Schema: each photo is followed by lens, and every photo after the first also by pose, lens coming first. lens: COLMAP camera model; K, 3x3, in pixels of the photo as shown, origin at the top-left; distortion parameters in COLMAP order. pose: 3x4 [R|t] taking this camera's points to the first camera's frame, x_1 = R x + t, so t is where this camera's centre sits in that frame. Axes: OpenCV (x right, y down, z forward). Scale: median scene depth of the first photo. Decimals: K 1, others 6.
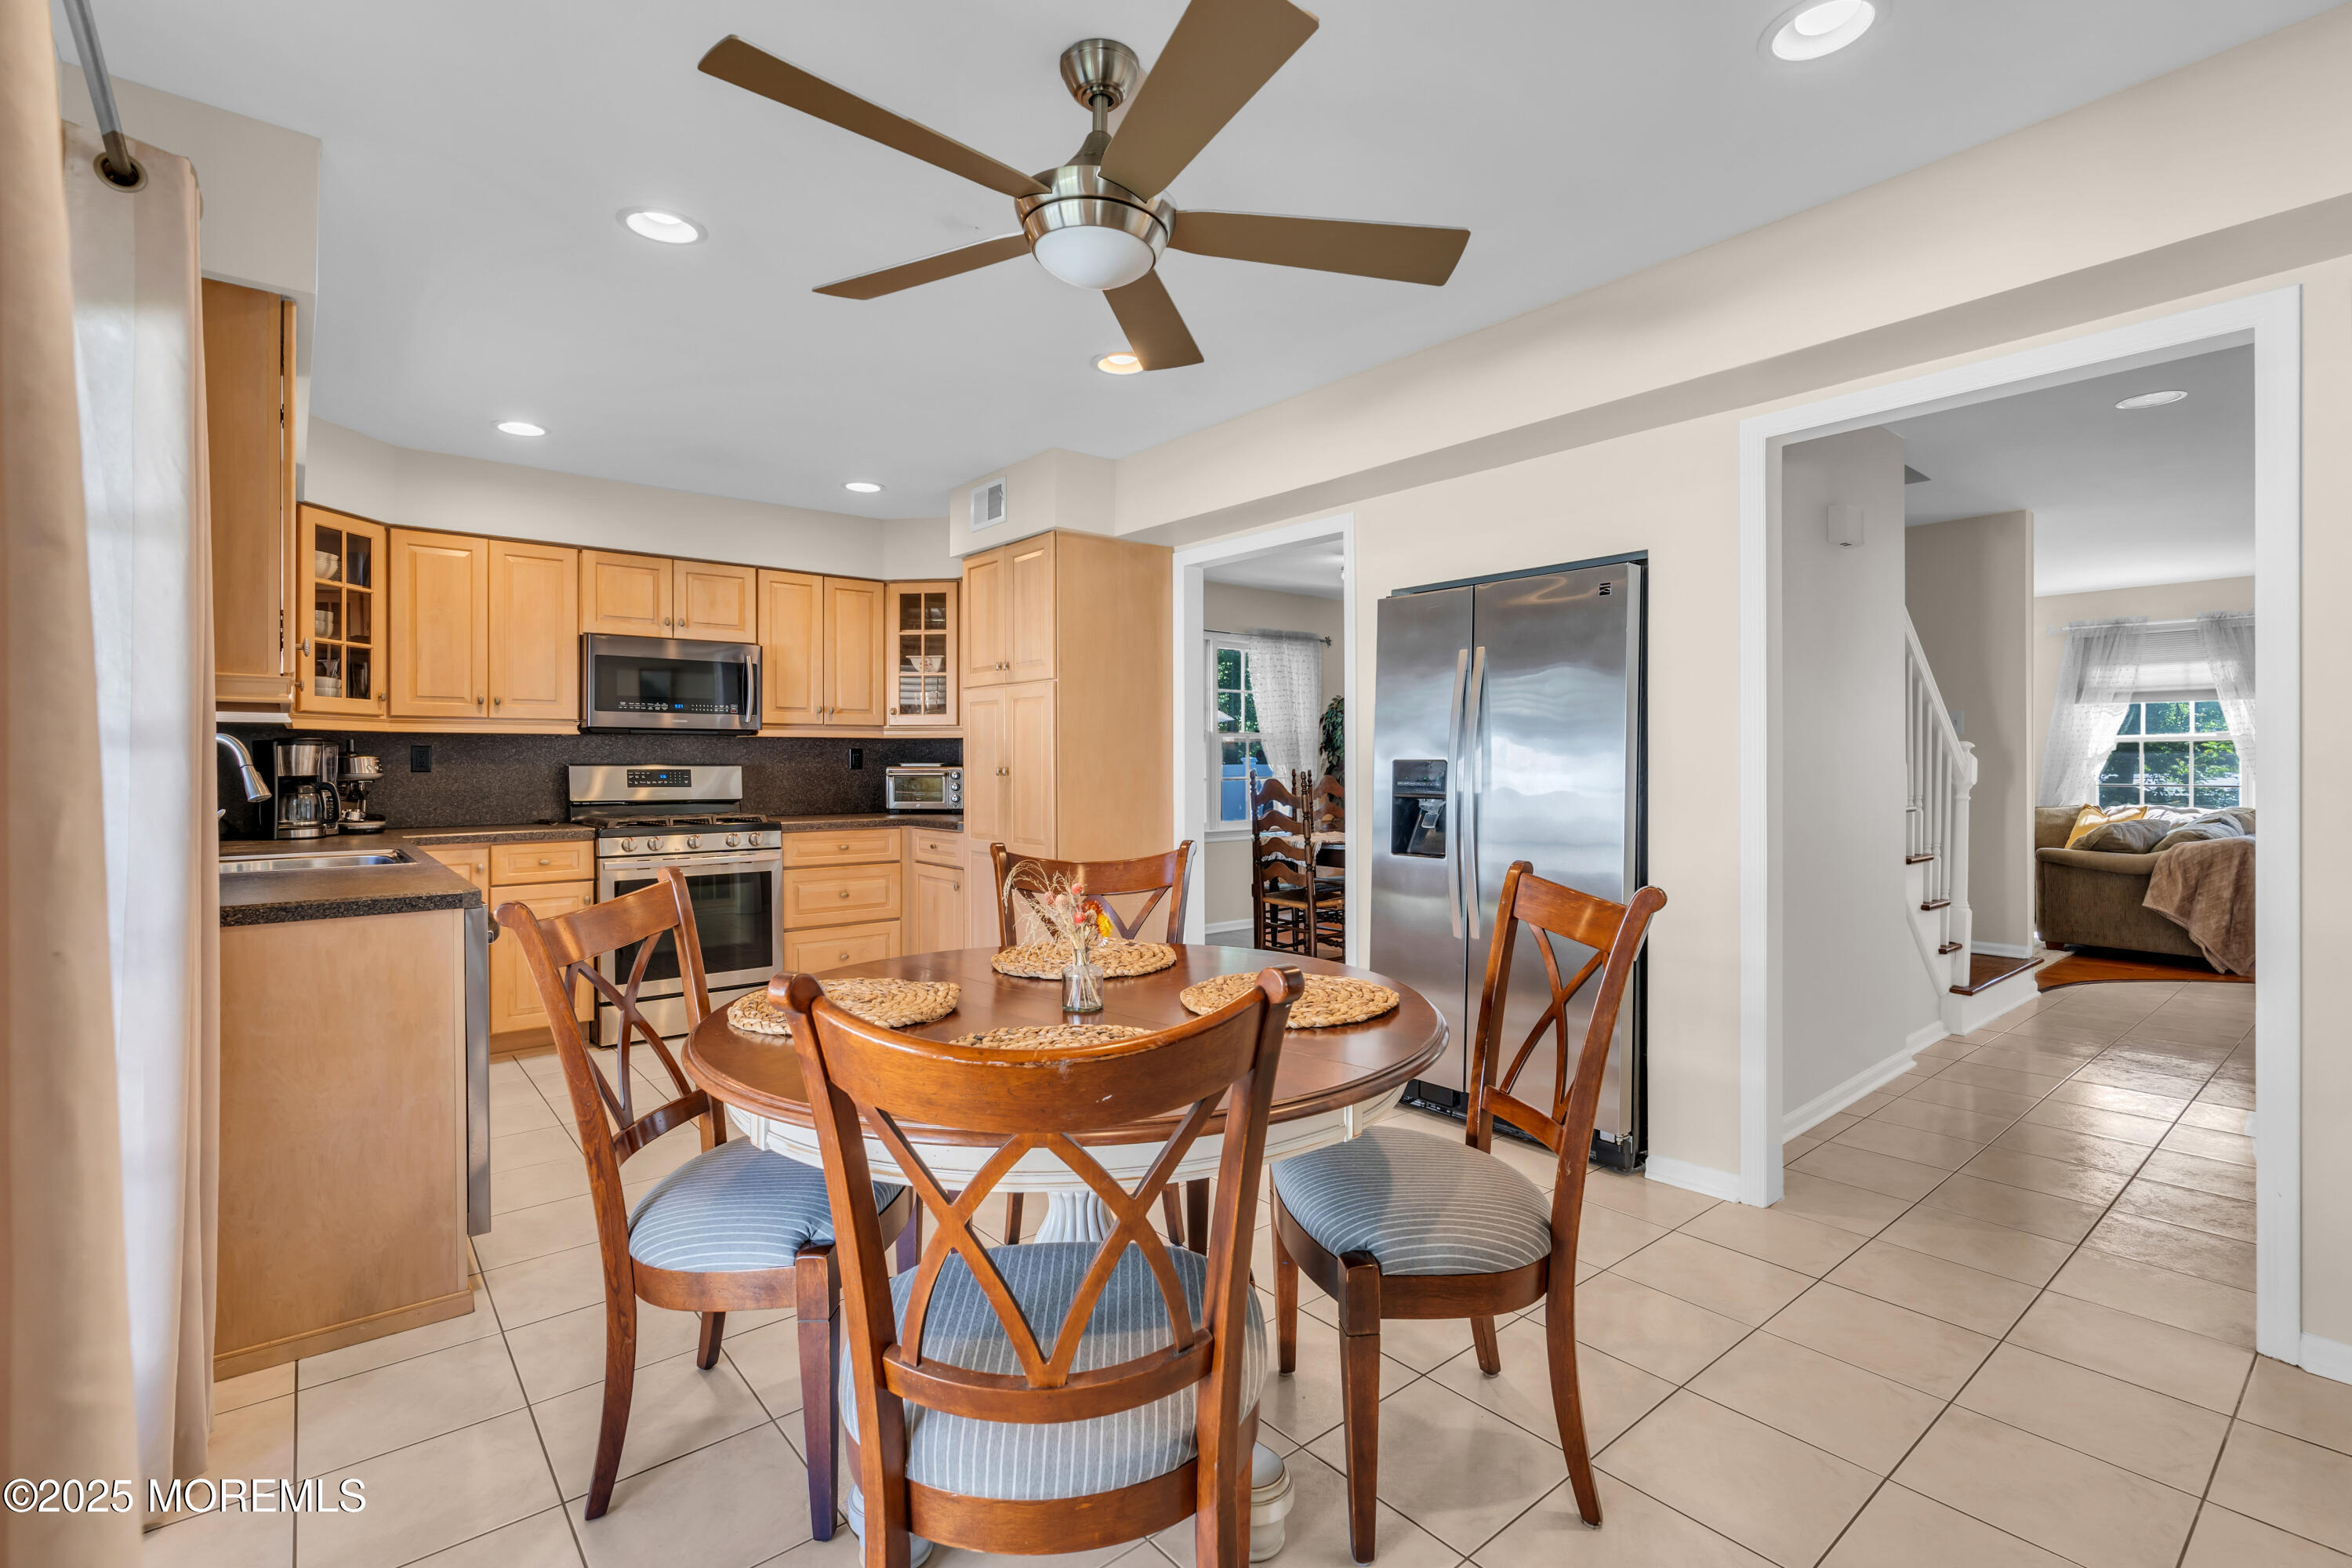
lens RADIAL K [[1065.1, 0, 1173.0], [0, 1065.1, 763.7], [0, 0, 1]] dist [-0.011839, 0.001716]
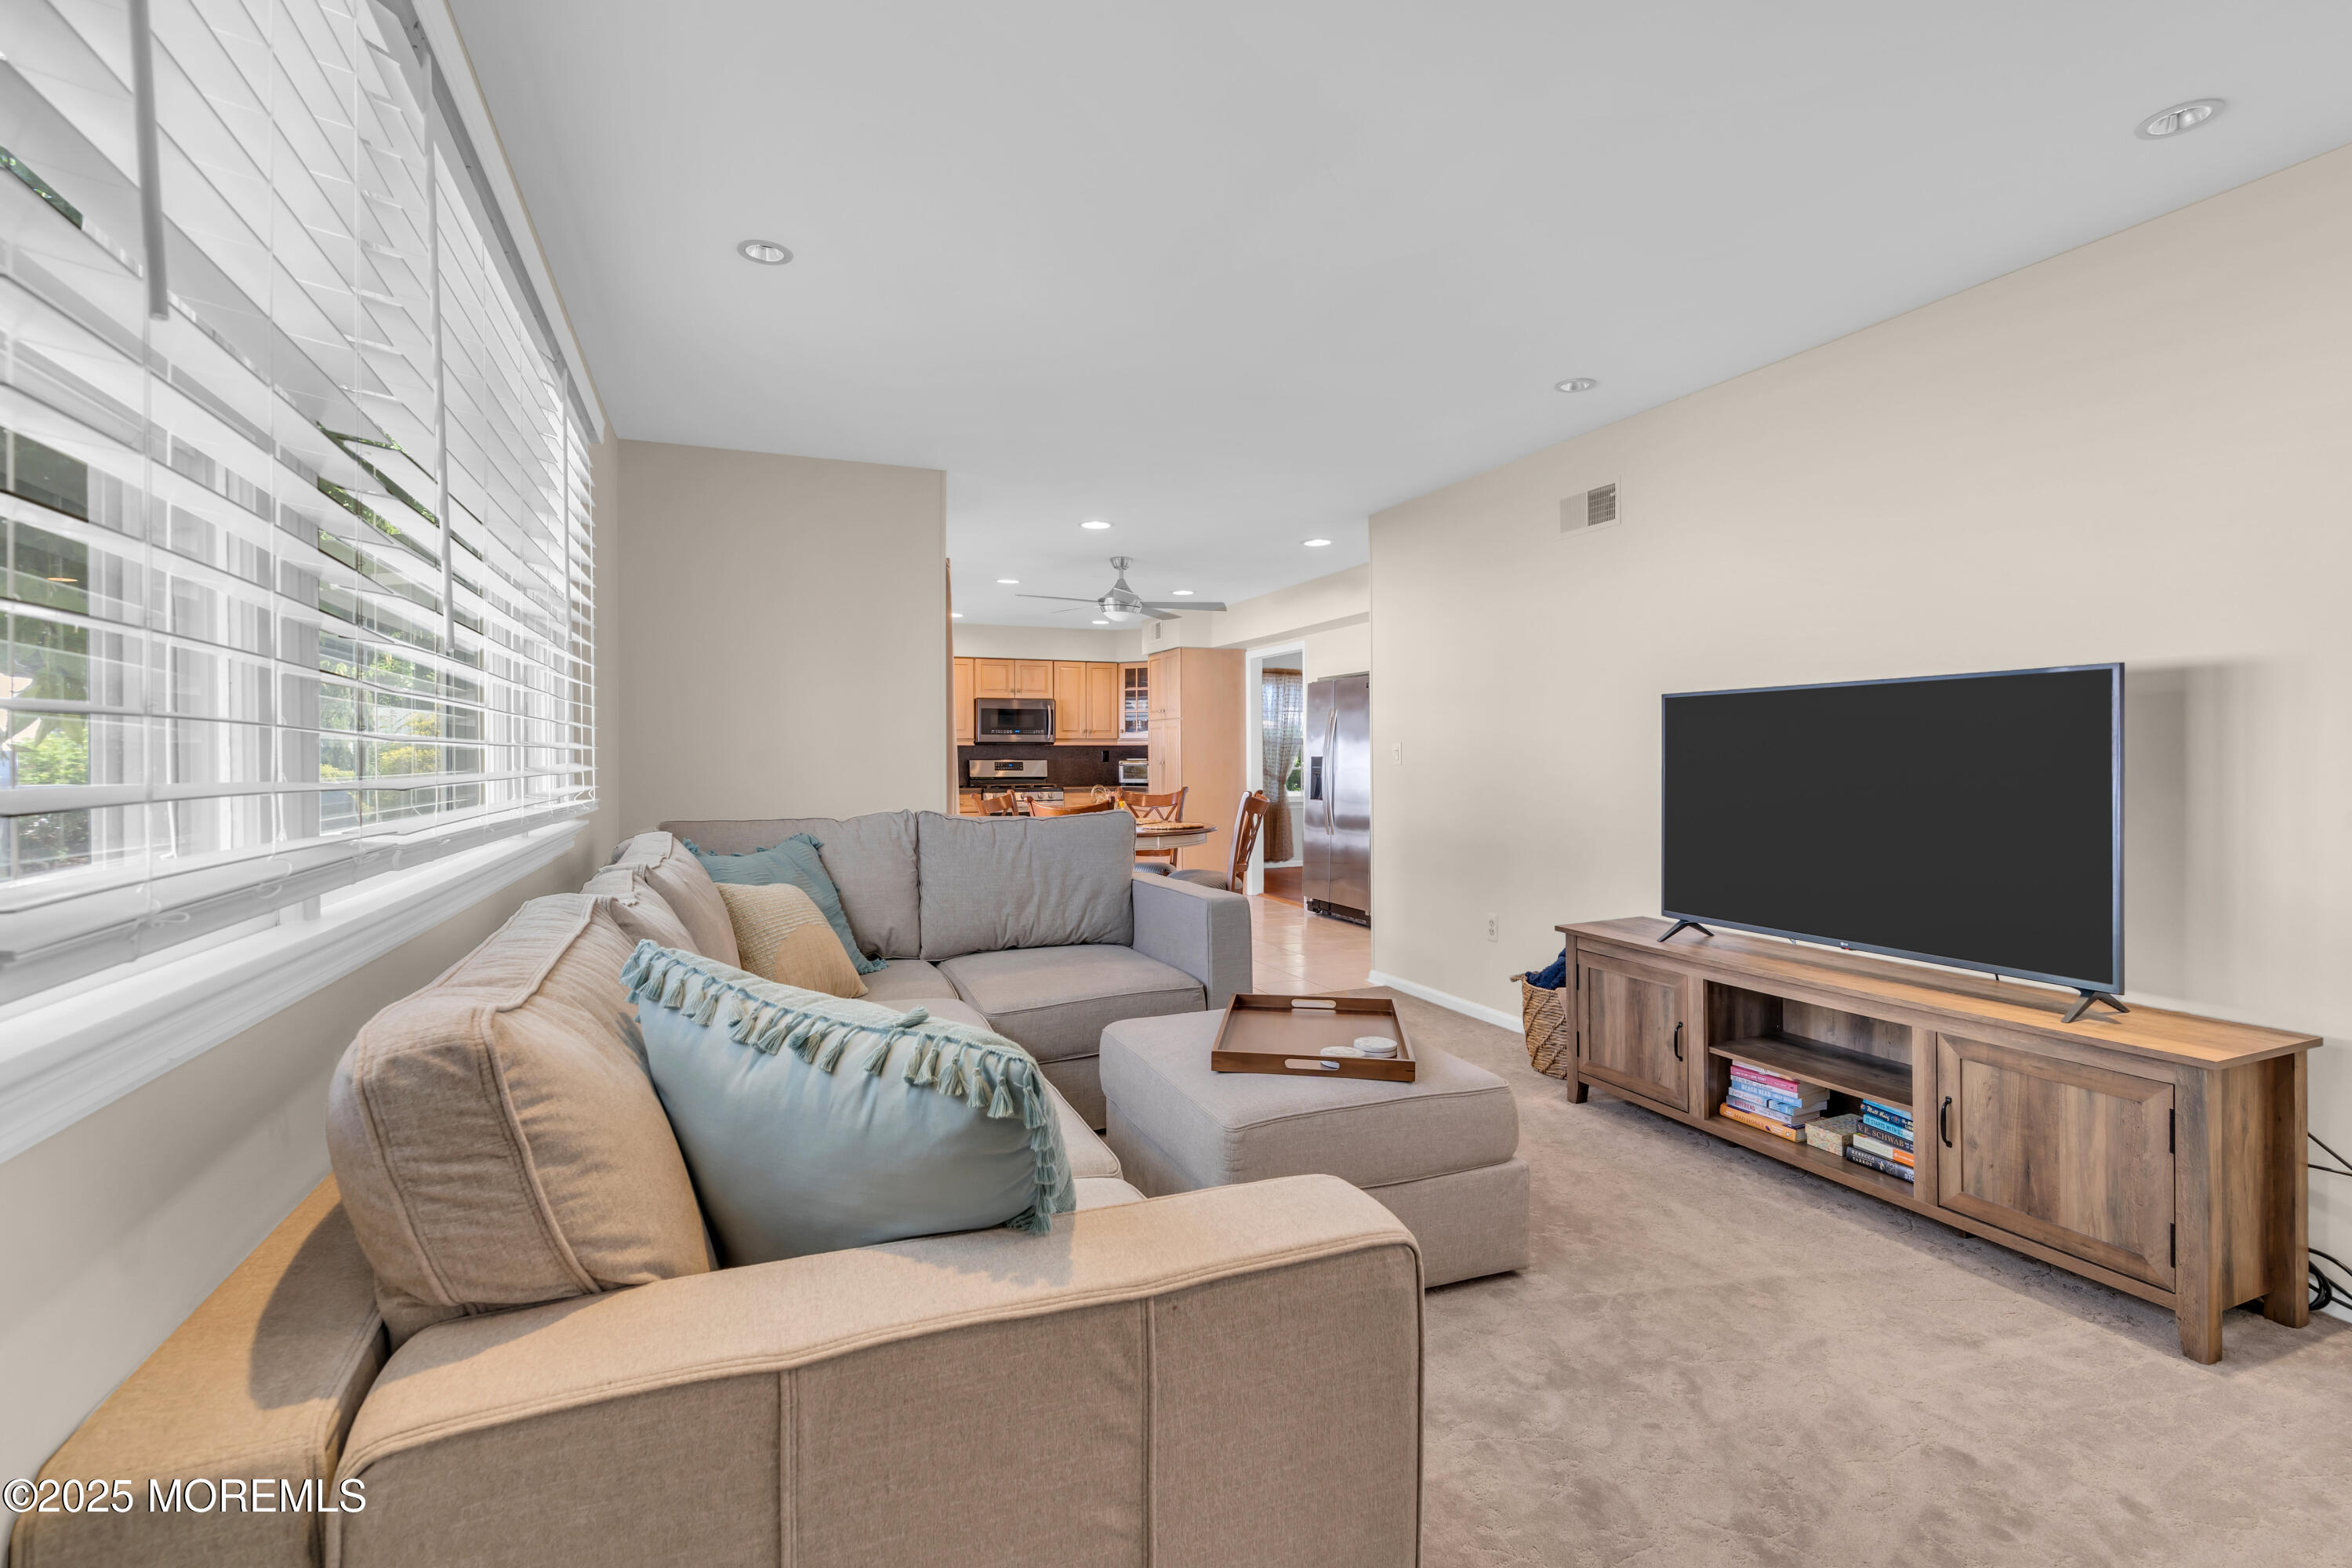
lens RADIAL K [[1065.1, 0, 1173.0], [0, 1065.1, 763.7], [0, 0, 1]] dist [-0.011839, 0.001716]
pose [[0.956089, -0.000400, -0.293076, 0.451600], [0.001973, 0.999985, 0.005072, -0.001086], [0.293070, -0.005428, 0.956076, -0.934171]]
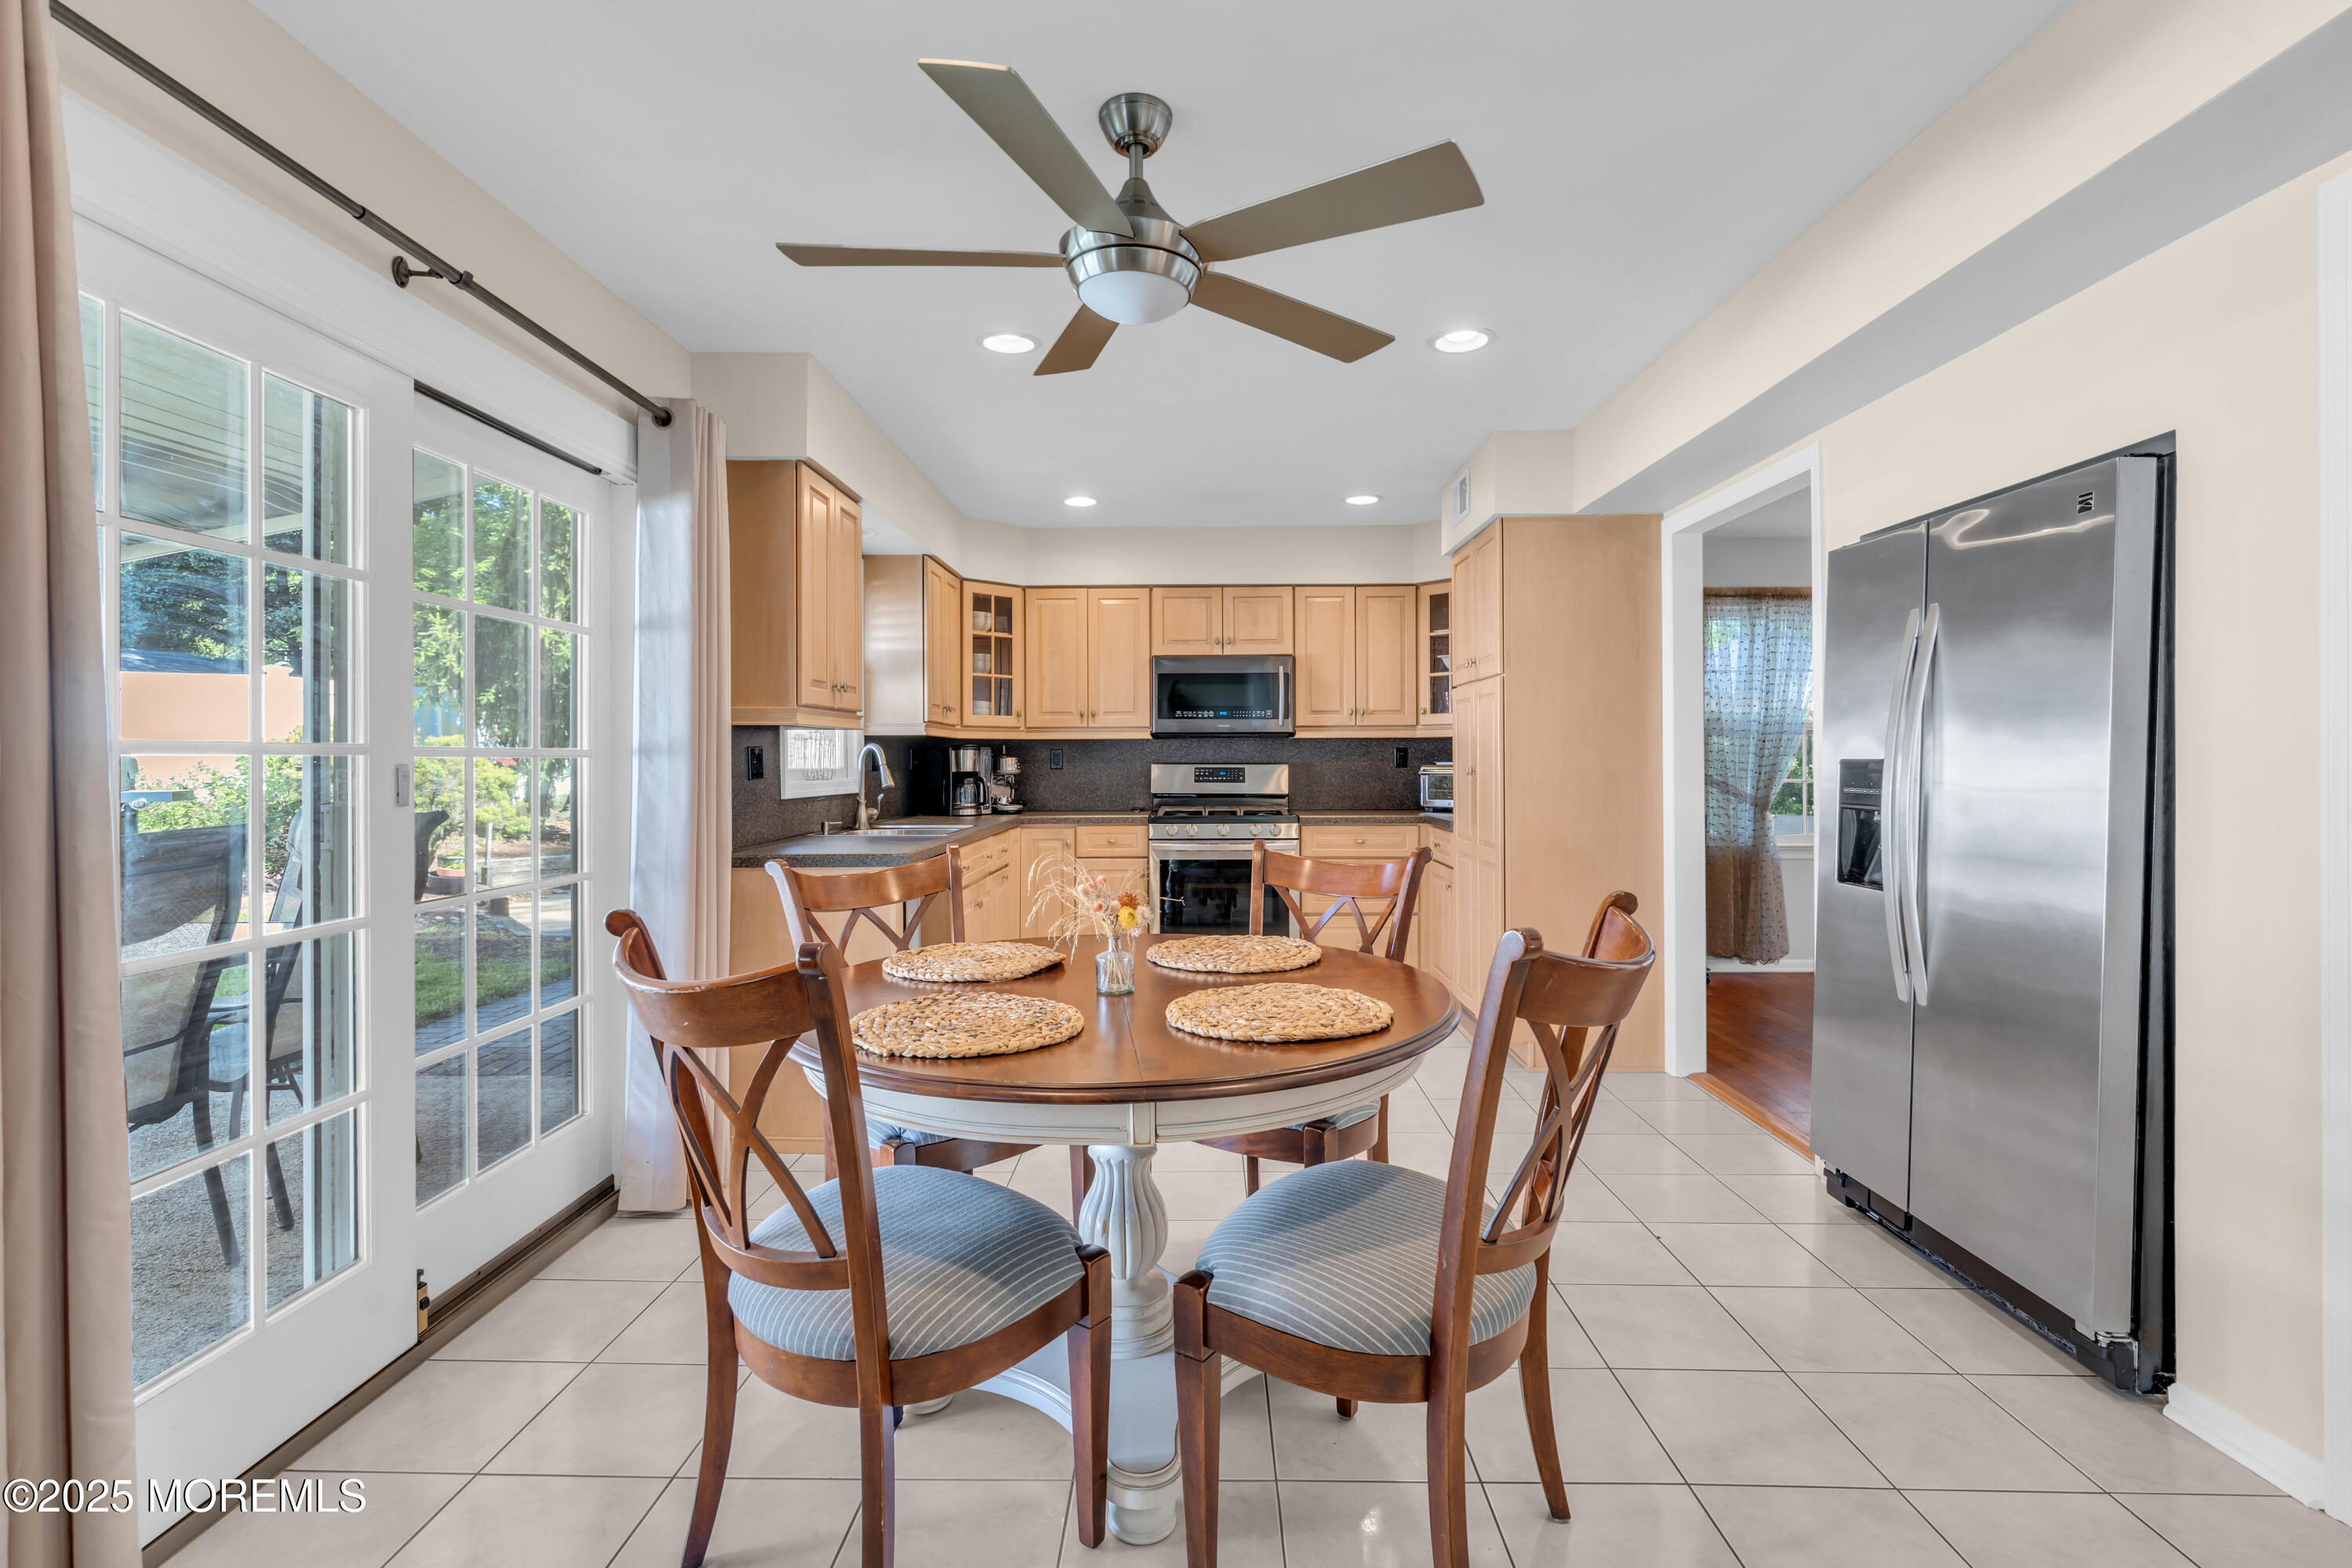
lens RADIAL K [[1065.1, 0, 1173.0], [0, 1065.1, 763.7], [0, 0, 1]] dist [-0.011839, 0.001716]
pose [[0.755804, 0.001253, -0.654797, 0.267511], [0.000950, 0.999995, 0.003010, -0.002520], [0.654798, -0.002897, 0.755799, 0.085859]]
